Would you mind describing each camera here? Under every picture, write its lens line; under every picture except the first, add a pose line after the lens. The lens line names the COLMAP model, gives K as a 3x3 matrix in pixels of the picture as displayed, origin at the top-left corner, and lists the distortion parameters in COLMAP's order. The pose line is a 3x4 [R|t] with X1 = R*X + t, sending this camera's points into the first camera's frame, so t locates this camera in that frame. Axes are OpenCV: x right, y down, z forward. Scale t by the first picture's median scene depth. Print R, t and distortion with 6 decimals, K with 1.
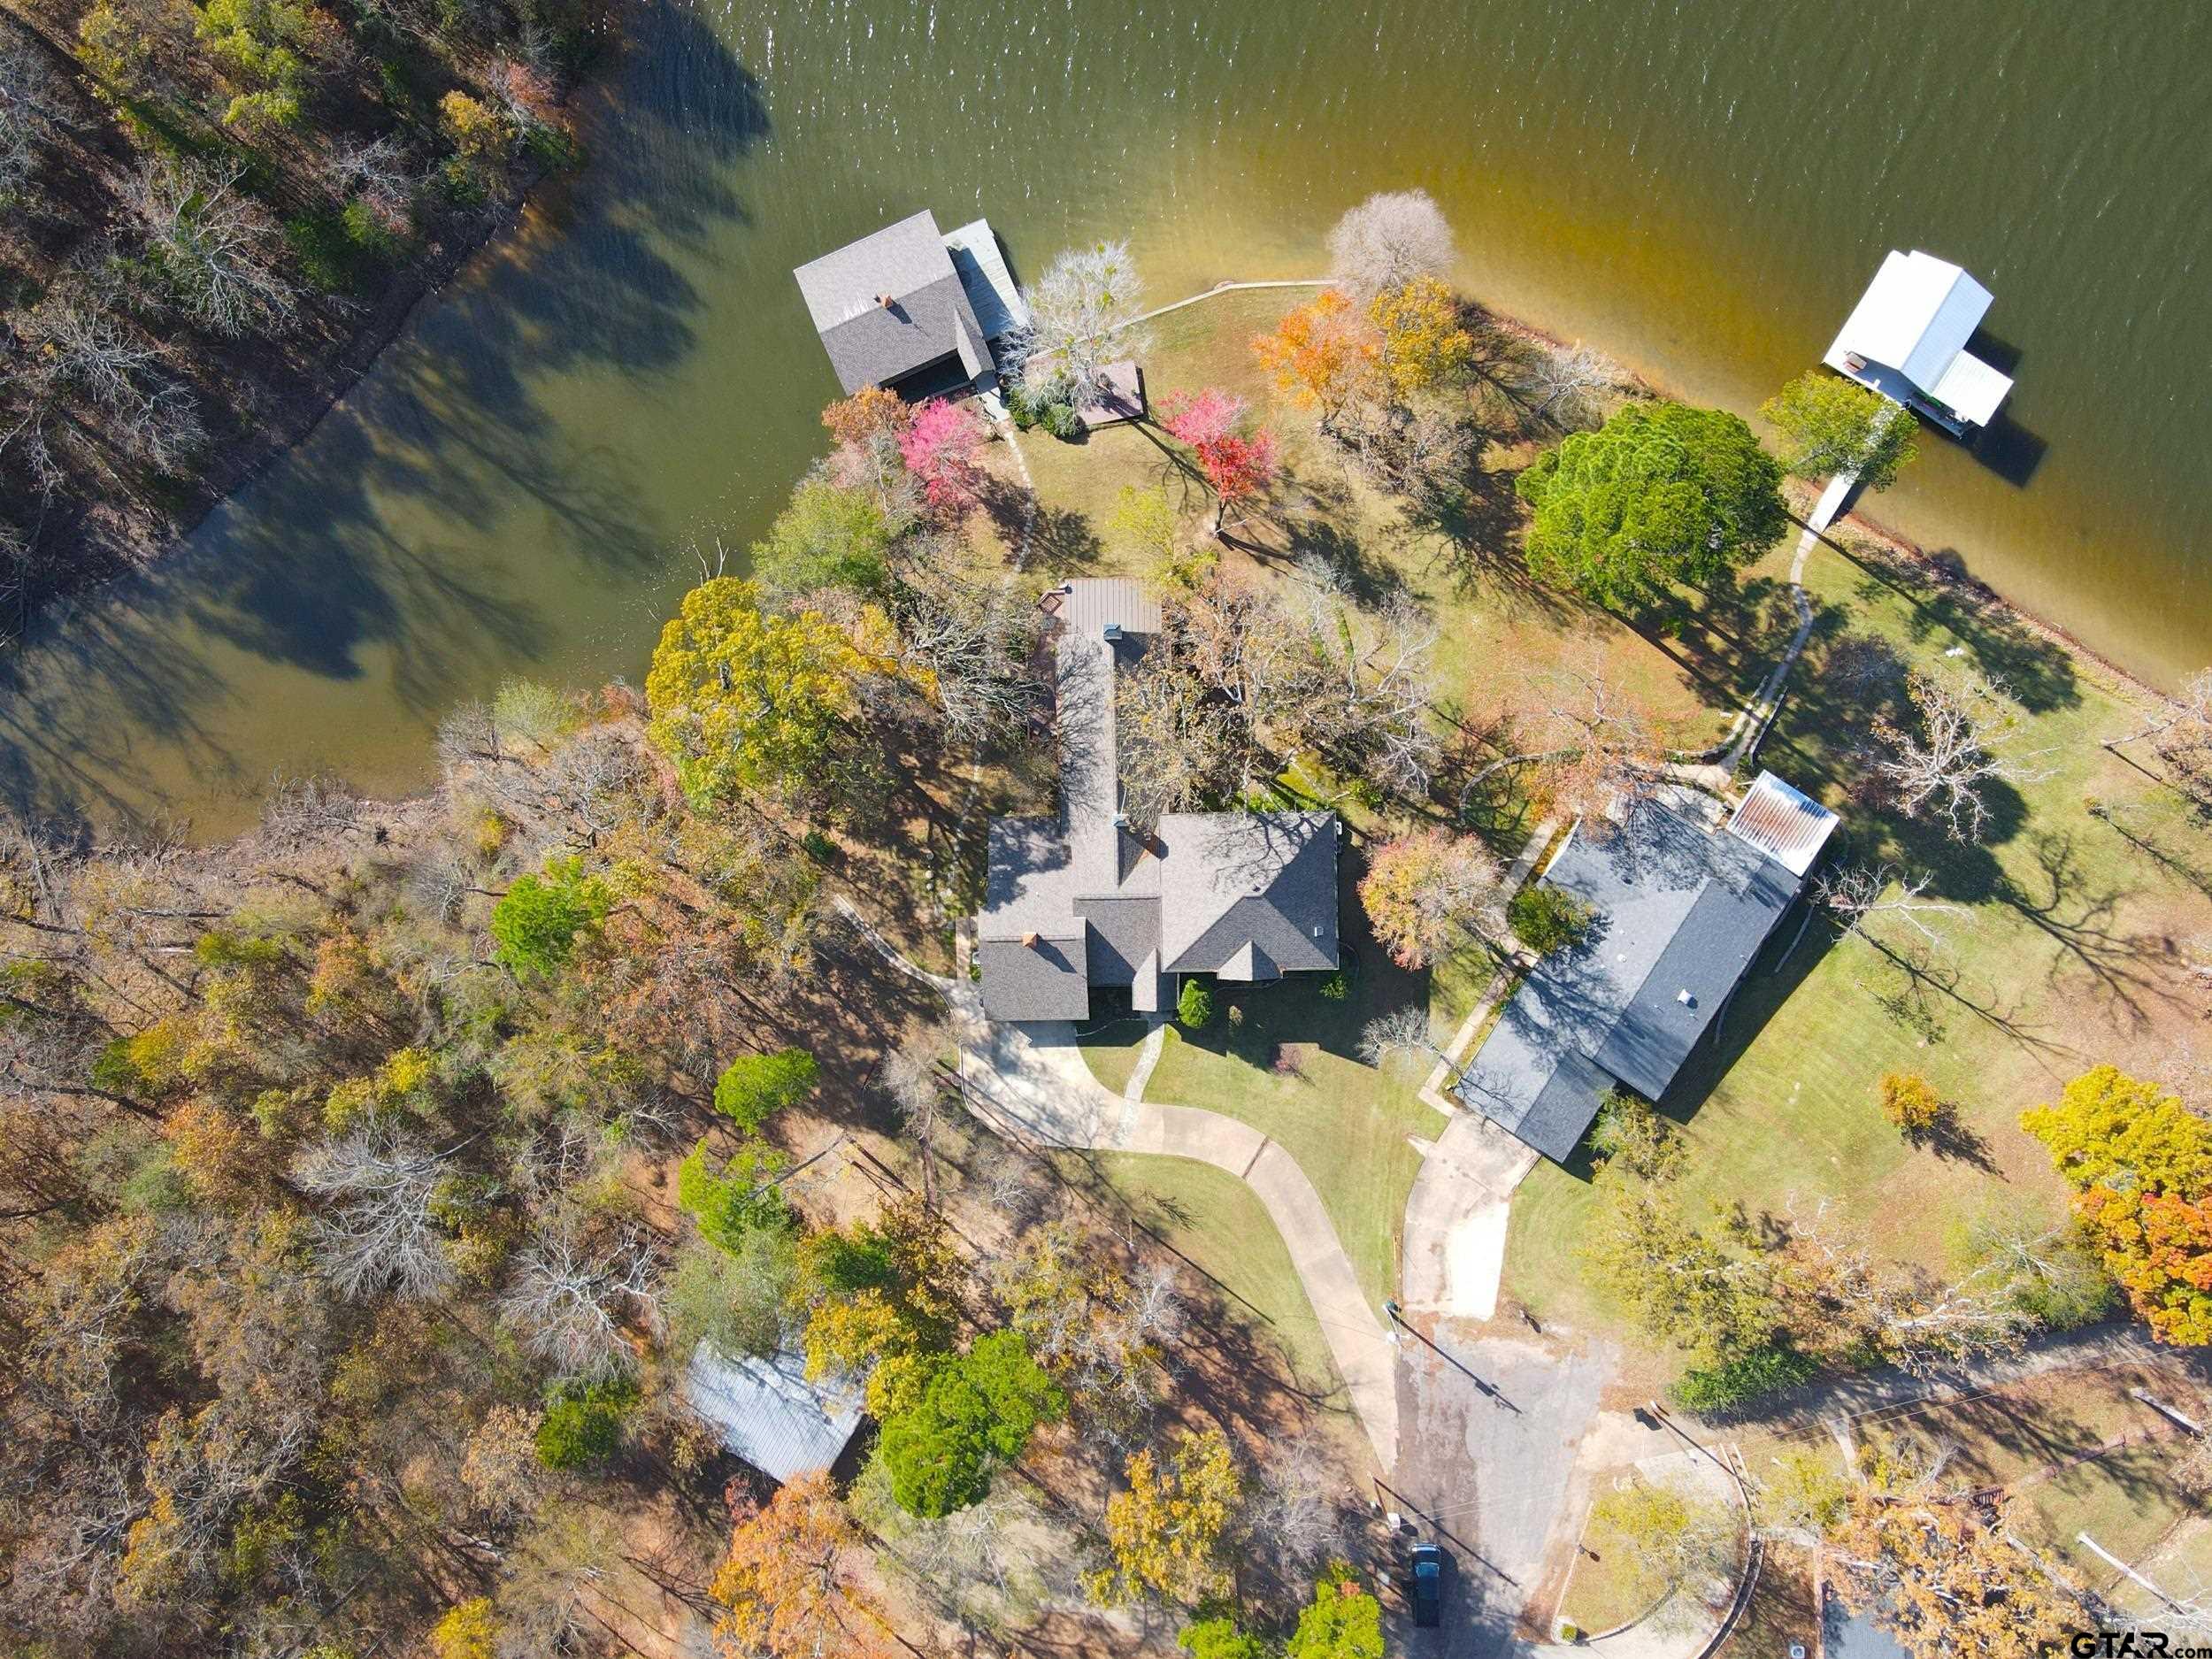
lens RADIAL K [[1762.0, 0, 1077.7], [0, 1762.0, 821.5], [0, 0, 1]] dist [0.014198, 0.000069]
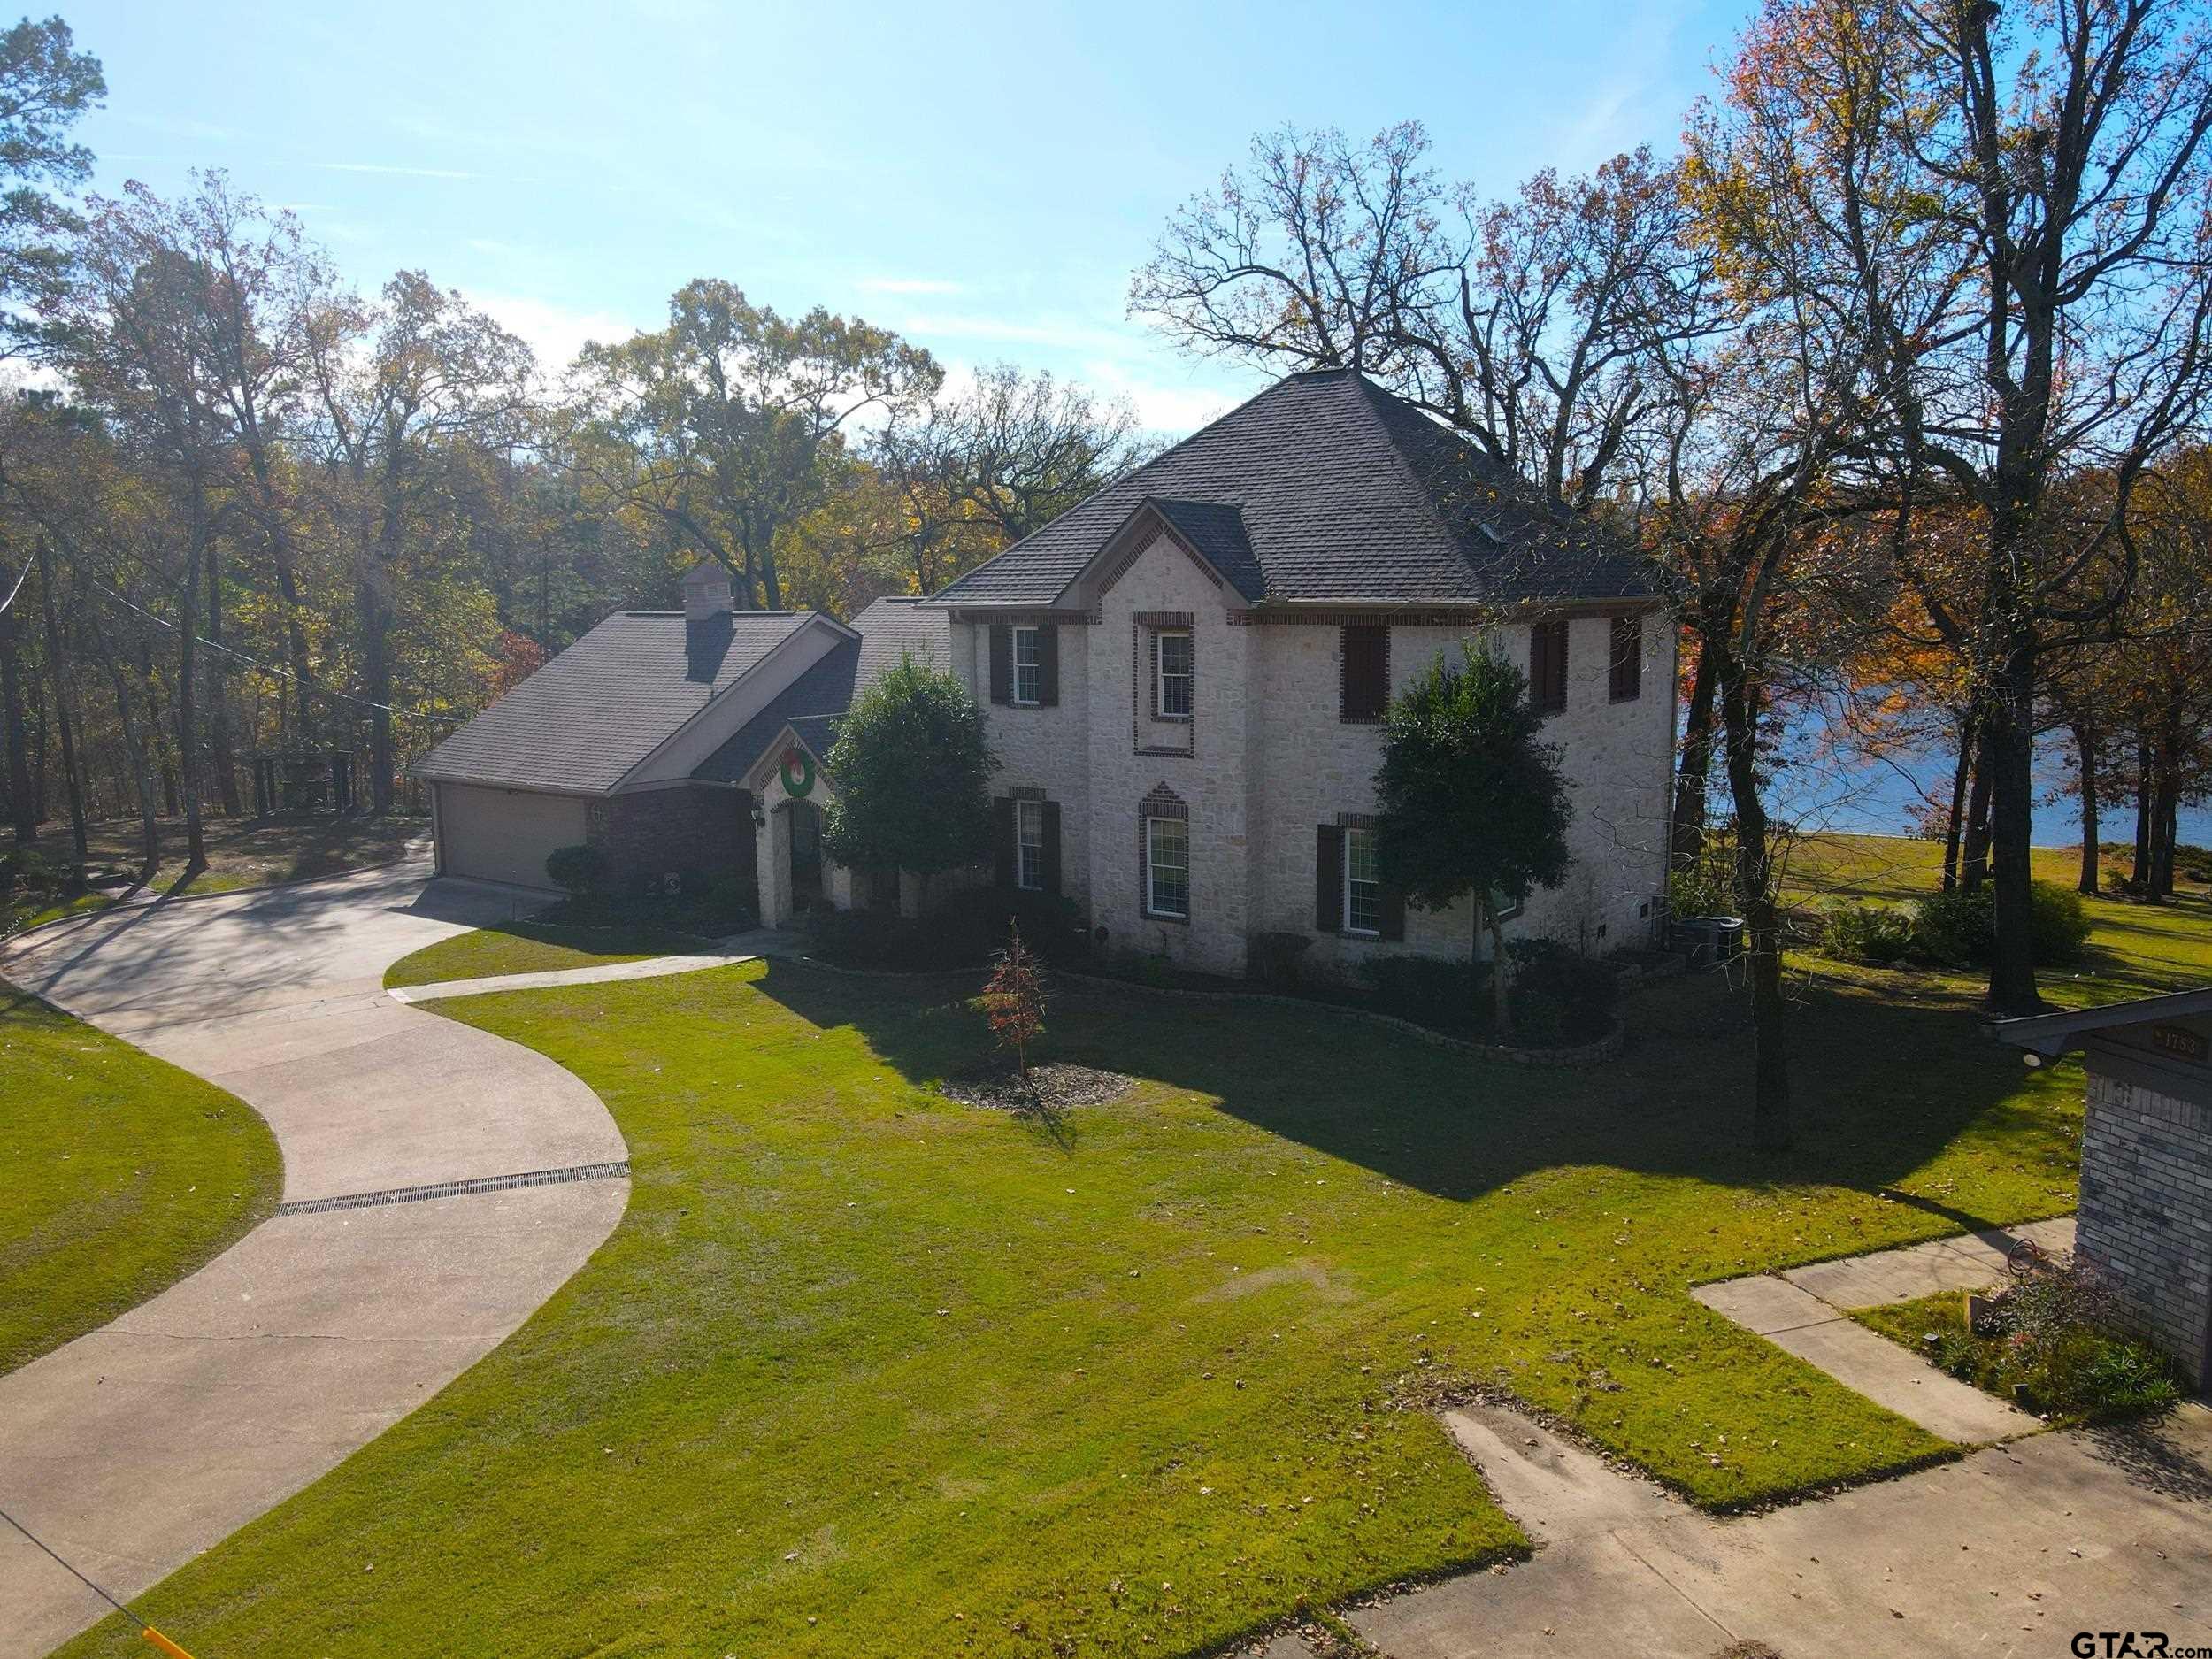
lens RADIAL K [[1631.0, 0, 1091.3], [0, 1631.0, 832.0], [0, 0, 1]] dist [0.033924, -0.023944]
pose [[0.783823, 0.115758, -0.610099, 0.225668], [-0.620607, 0.111804, -0.776110, 0.264415], [-0.021630, 0.986965, 0.159475, 0.953476]]
